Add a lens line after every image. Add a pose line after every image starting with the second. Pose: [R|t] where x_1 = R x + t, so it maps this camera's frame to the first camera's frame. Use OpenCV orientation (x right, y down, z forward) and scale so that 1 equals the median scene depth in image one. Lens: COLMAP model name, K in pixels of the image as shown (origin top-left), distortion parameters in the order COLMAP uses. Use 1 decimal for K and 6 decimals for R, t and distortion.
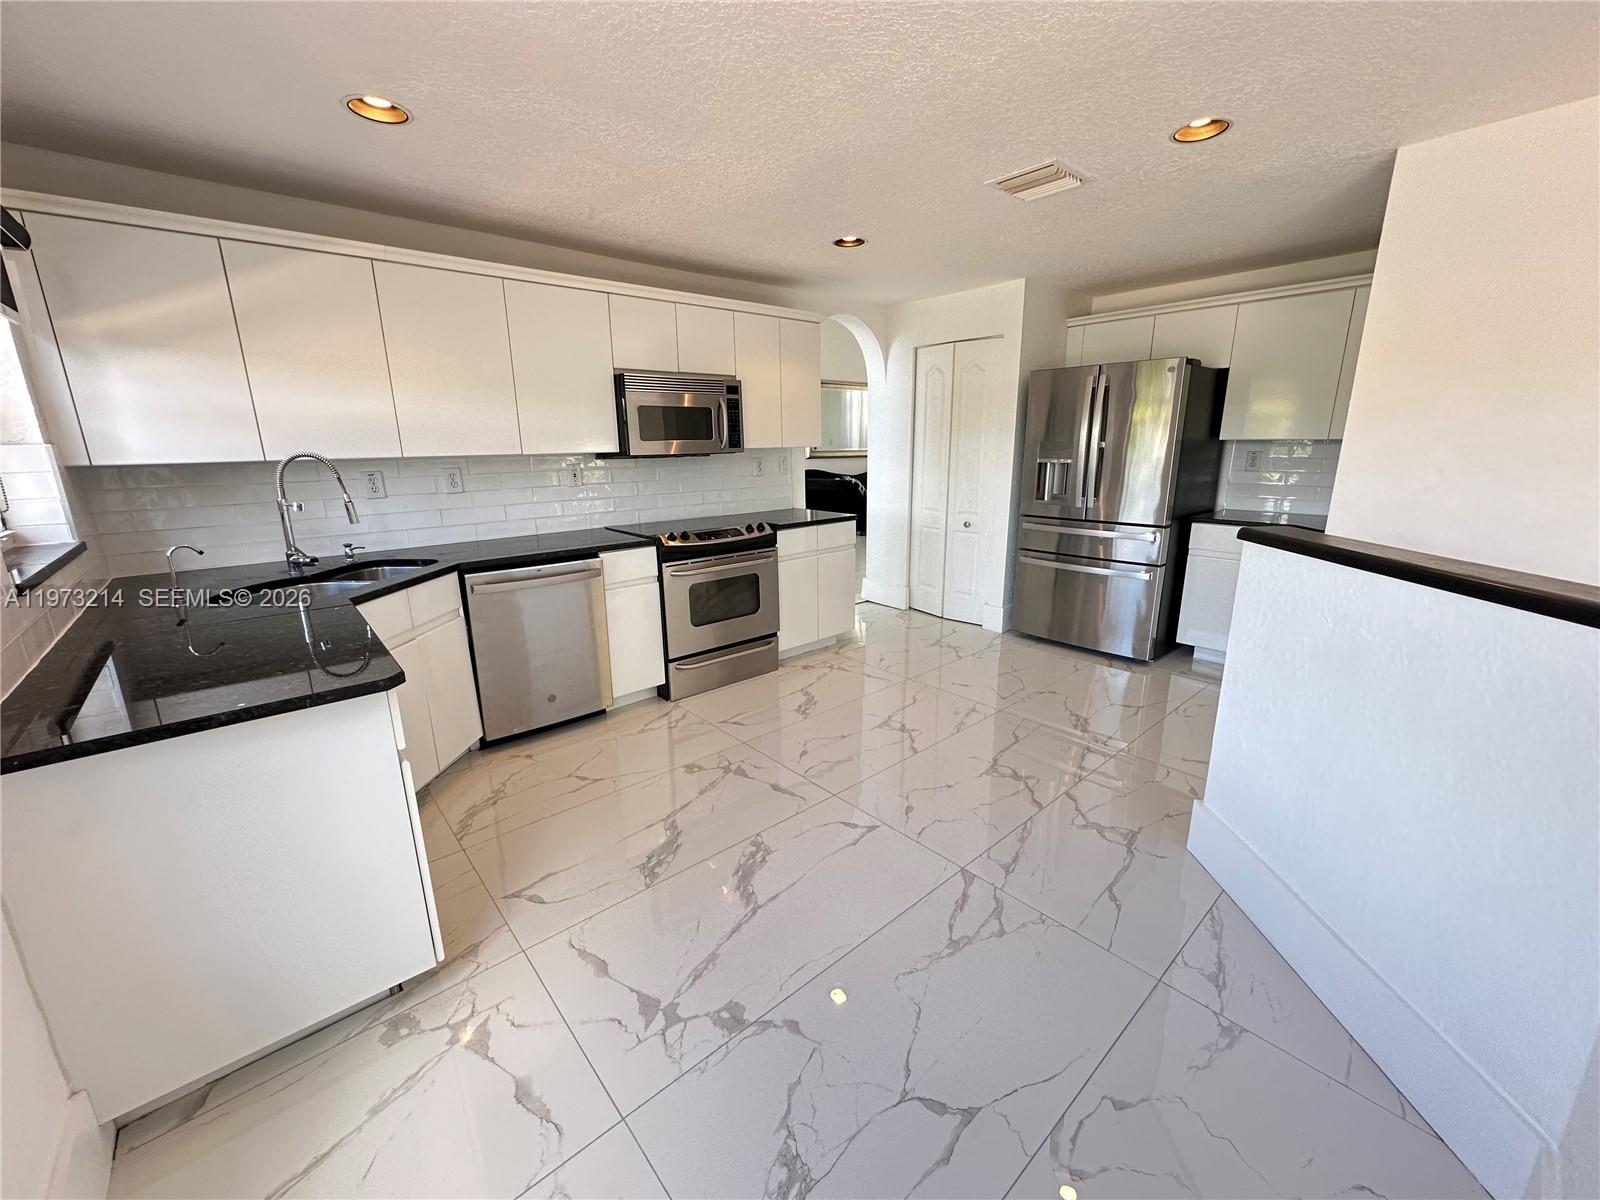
lens RADIAL K [[637.0, 0, 798.1], [0, 637.0, 599.5], [0, 0, 1]] dist [-0.002495, -0.000046]
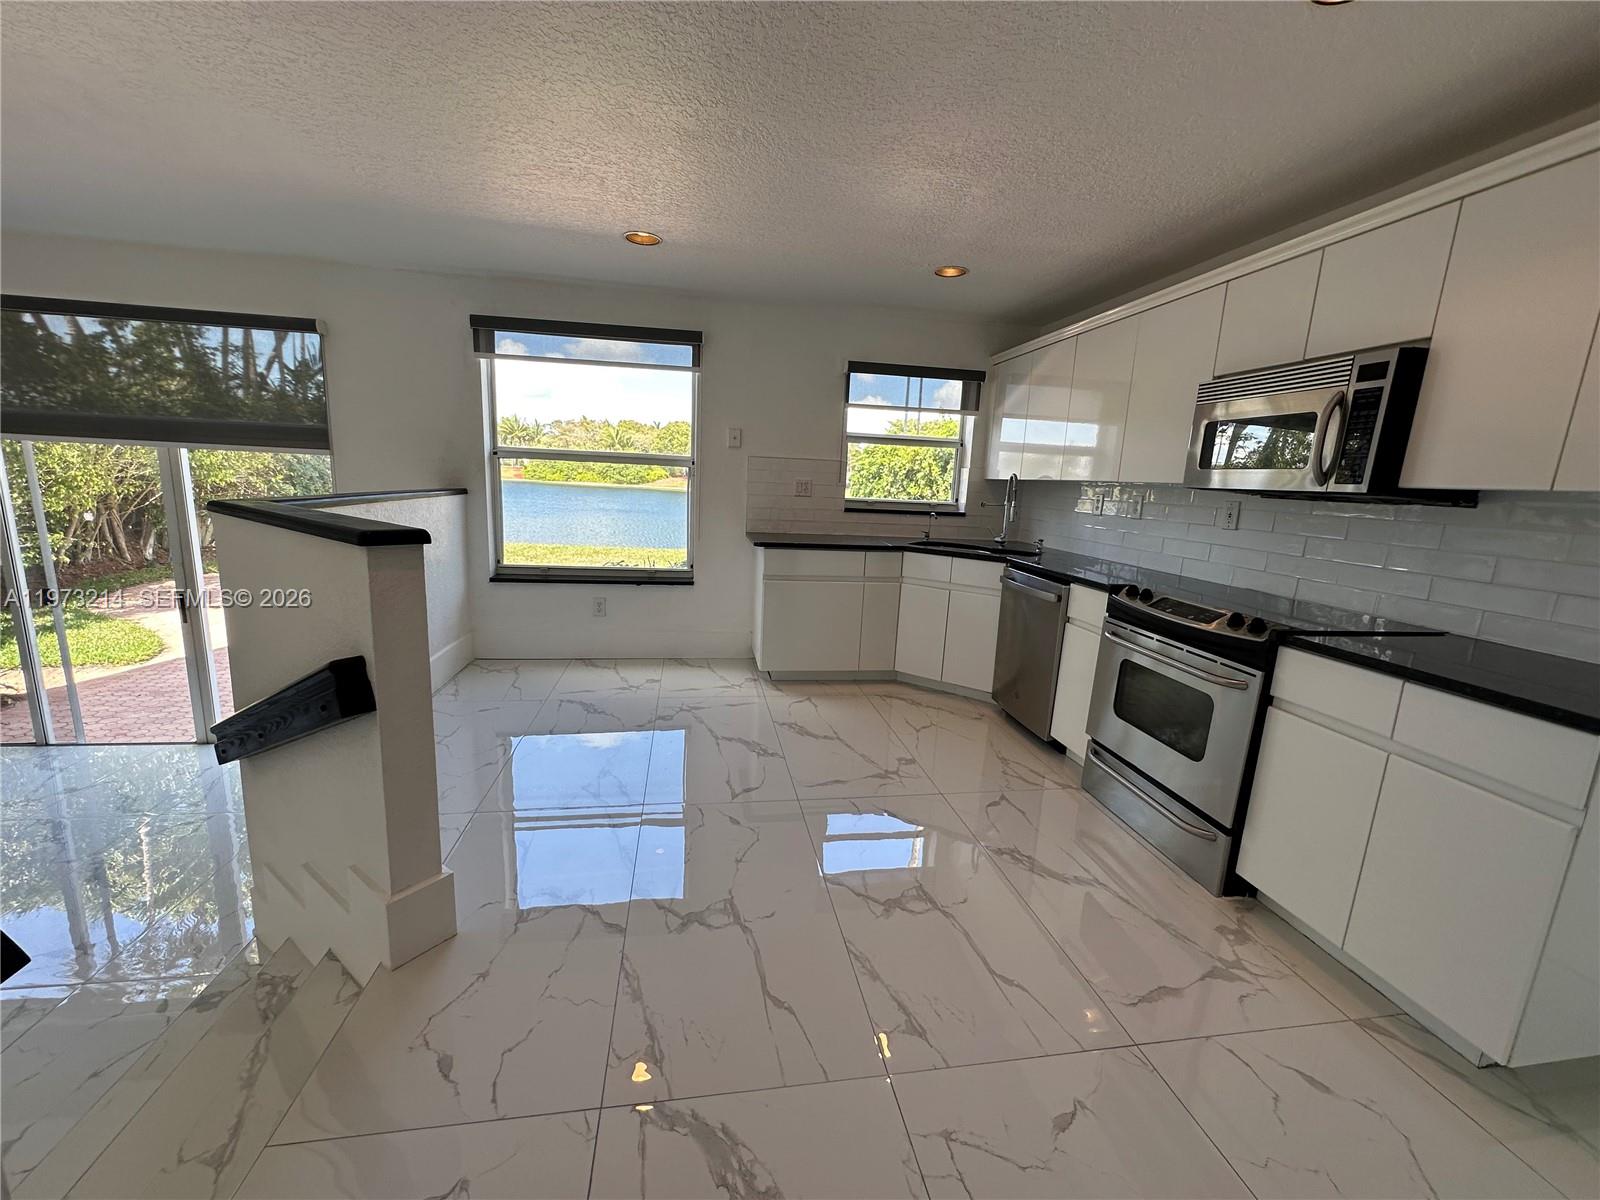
lens RADIAL K [[637.0, 0, 798.1], [0, 637.0, 599.5], [0, 0, 1]] dist [-0.002495, -0.000046]
pose [[-0.525160, 0.145665, -0.838444, 0.808204], [-0.250662, 0.915056, 0.315977, -0.283118], [0.813250, 0.376104, -0.444038, 1.257295]]
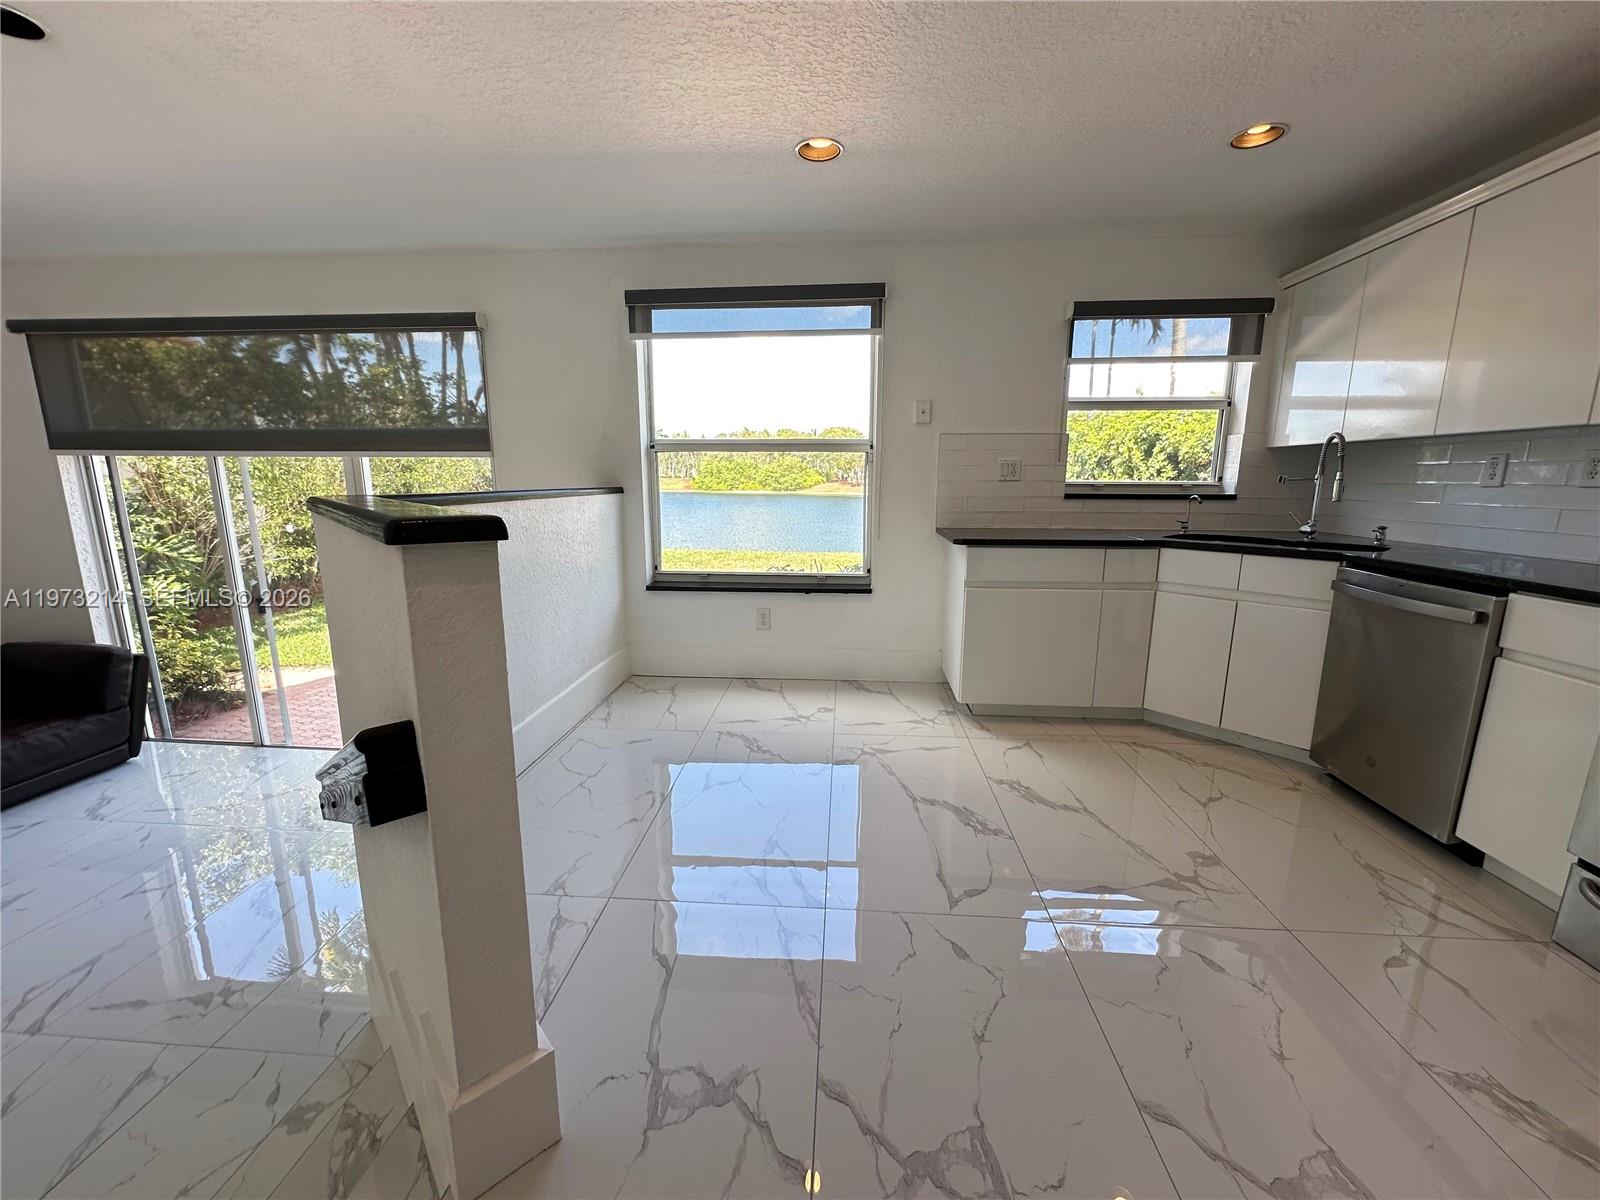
lens RADIAL K [[637.0, 0, 798.1], [0, 637.0, 599.5], [0, 0, 1]] dist [-0.002495, -0.000046]
pose [[-0.711236, 0.140553, -0.688759, 0.626666], [-0.169384, 0.916670, 0.361974, -0.188542], [0.682241, 0.374114, -0.628161, 1.055265]]
